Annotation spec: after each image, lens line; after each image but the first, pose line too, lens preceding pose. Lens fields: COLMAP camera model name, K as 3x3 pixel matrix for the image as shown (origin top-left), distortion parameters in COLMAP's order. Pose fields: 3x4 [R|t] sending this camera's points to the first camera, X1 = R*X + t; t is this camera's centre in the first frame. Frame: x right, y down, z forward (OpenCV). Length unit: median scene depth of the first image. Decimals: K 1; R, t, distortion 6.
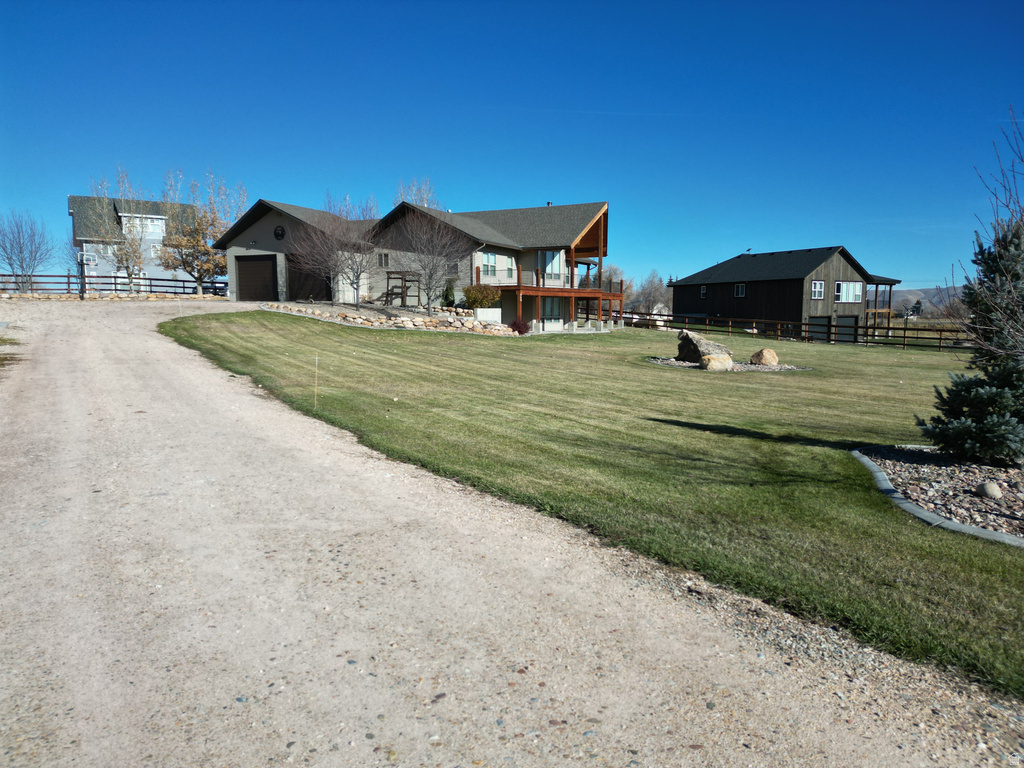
lens RADIAL K [[710.0, 0, 511.4], [0, 710.0, 387.7], [0, 0, 1]] dist [0.108472, -0.122119]
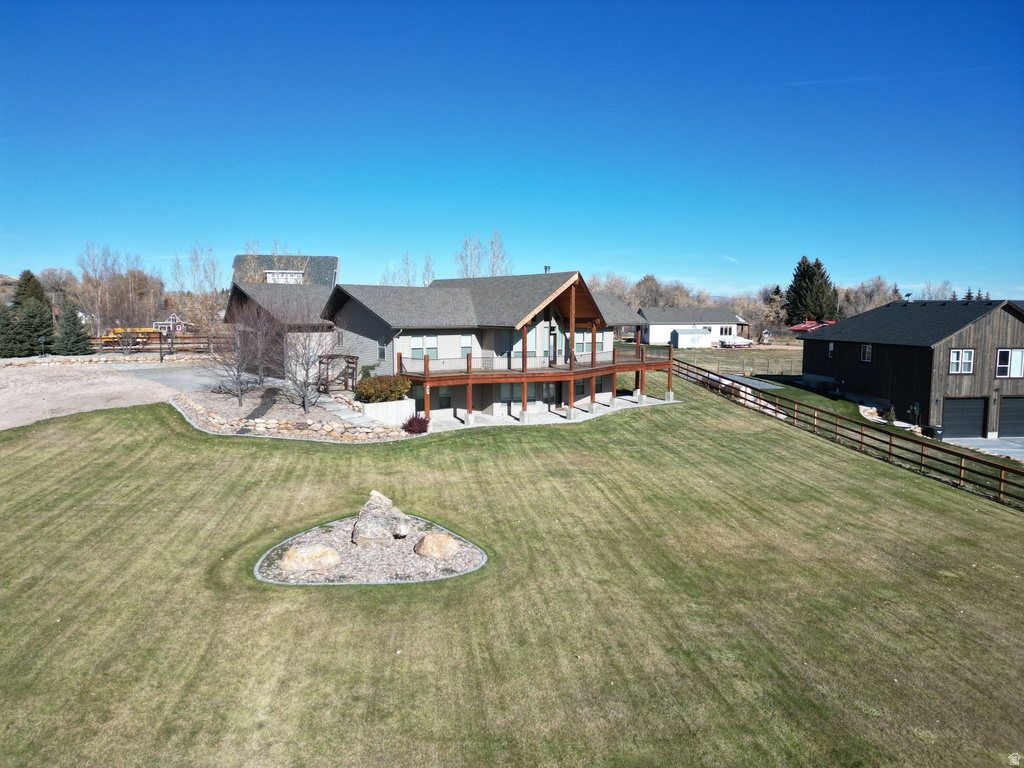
lens RADIAL K [[710.0, 0, 511.4], [0, 710.0, 387.7], [0, 0, 1]] dist [0.108472, -0.122119]
pose [[0.907037, 0.048307, -0.418271, 0.505064], [-0.047919, 0.998786, 0.011438, -0.150762], [0.418315, 0.009668, 0.908250, 0.232688]]
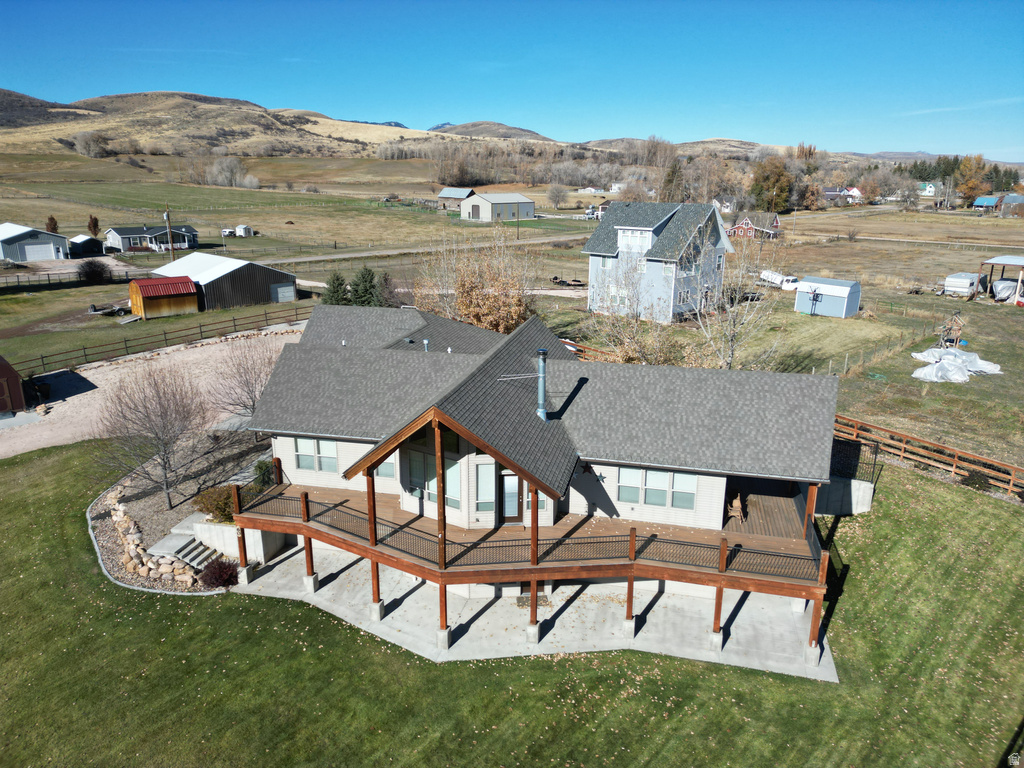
lens RADIAL K [[712.7, 0, 510.9], [0, 712.7, 385.0], [0, 0, 1]] dist [0.093300, -0.097894]
pose [[0.206136, 0.276653, -0.938601, 0.665869], [-0.101499, 0.960072, 0.260690, -0.466685], [0.973245, 0.041529, 0.225986, 1.125834]]
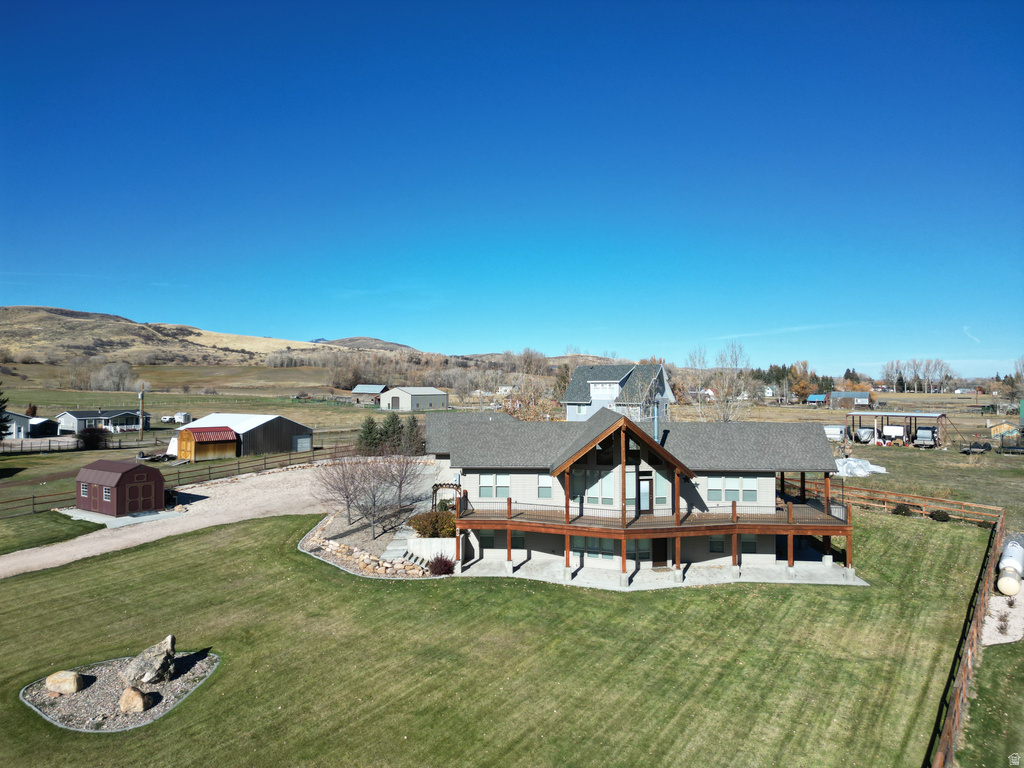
lens RADIAL K [[711.6, 0, 511.1], [0, 711.6, 383.4], [0, 0, 1]] dist [0.102393, -0.105785]
pose [[0.374919, -0.001945, -0.927055, 0.935429], [-0.094909, 0.994663, -0.040470, -0.299119], [0.922186, 0.103159, 0.372734, 0.722738]]
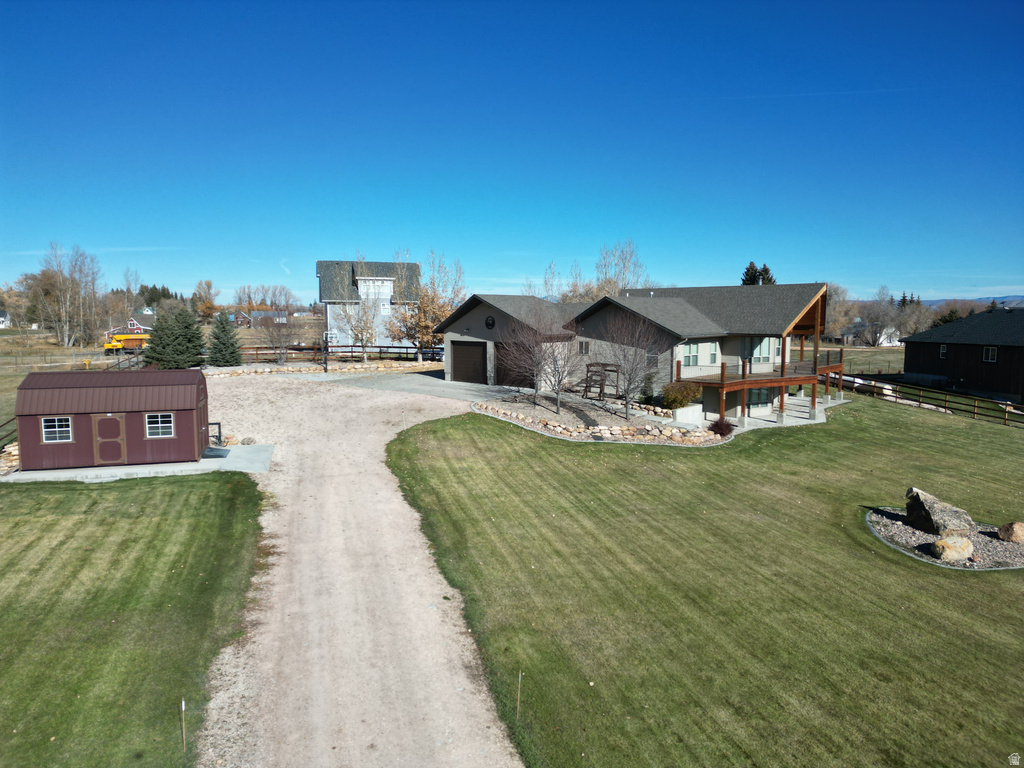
lens RADIAL K [[710.0, 0, 511.4], [0, 710.0, 387.7], [0, 0, 1]] dist [0.108472, -0.122119]
pose [[0.962193, 0.029438, -0.270773, -0.001610], [-0.029273, 0.999561, 0.004649, -0.138381], [0.270791, 0.003453, 0.962632, -0.012065]]
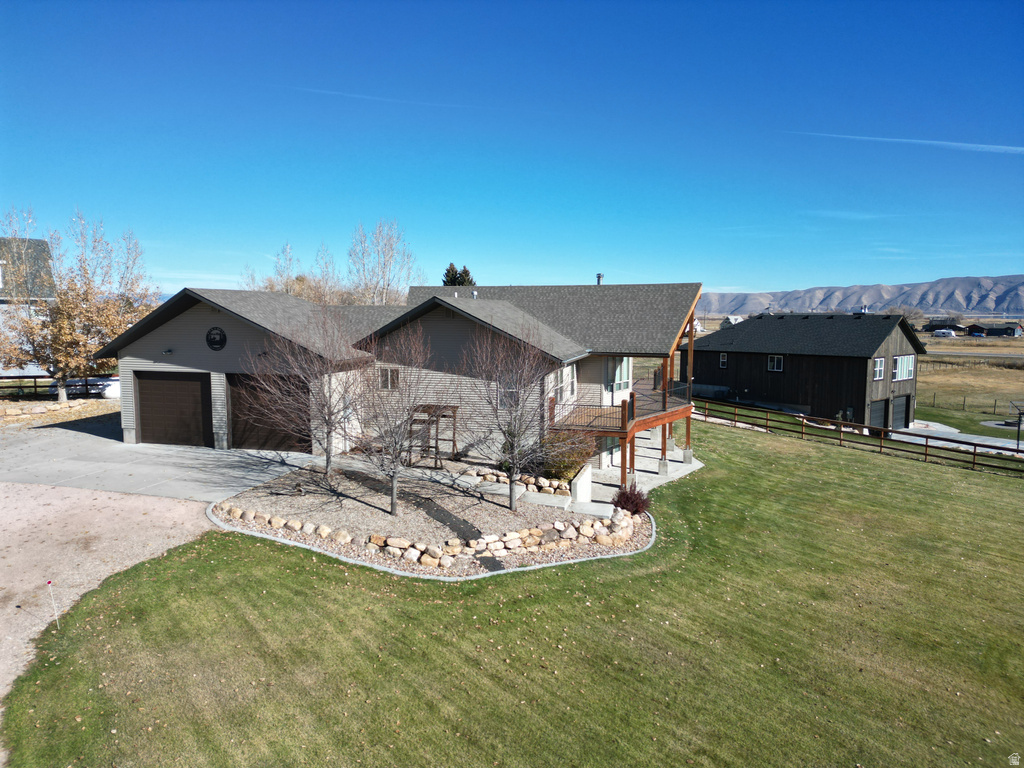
lens RADIAL K [[710.0, 0, 511.4], [0, 710.0, 387.7], [0, 0, 1]] dist [0.108472, -0.122119]
pose [[0.985682, -0.015271, 0.167923, -0.201007], [0.015219, 0.999883, 0.001593, -0.191615], [-0.167927, 0.000986, 0.985799, 0.404585]]
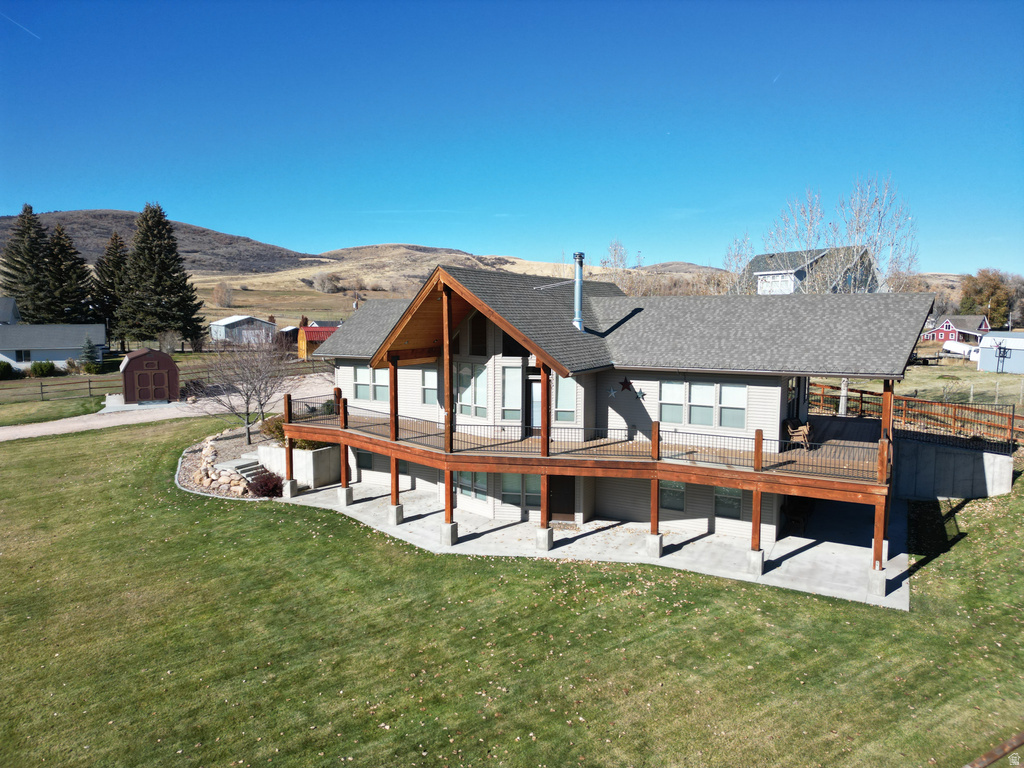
lens RADIAL K [[711.6, 0, 511.1], [0, 711.6, 383.4], [0, 0, 1]] dist [0.102393, -0.105785]
pose [[-0.049829, 0.099061, -0.993833, 0.689143], [-0.103192, 0.989233, 0.103776, -0.282147], [0.993413, 0.107727, -0.039070, 1.272796]]
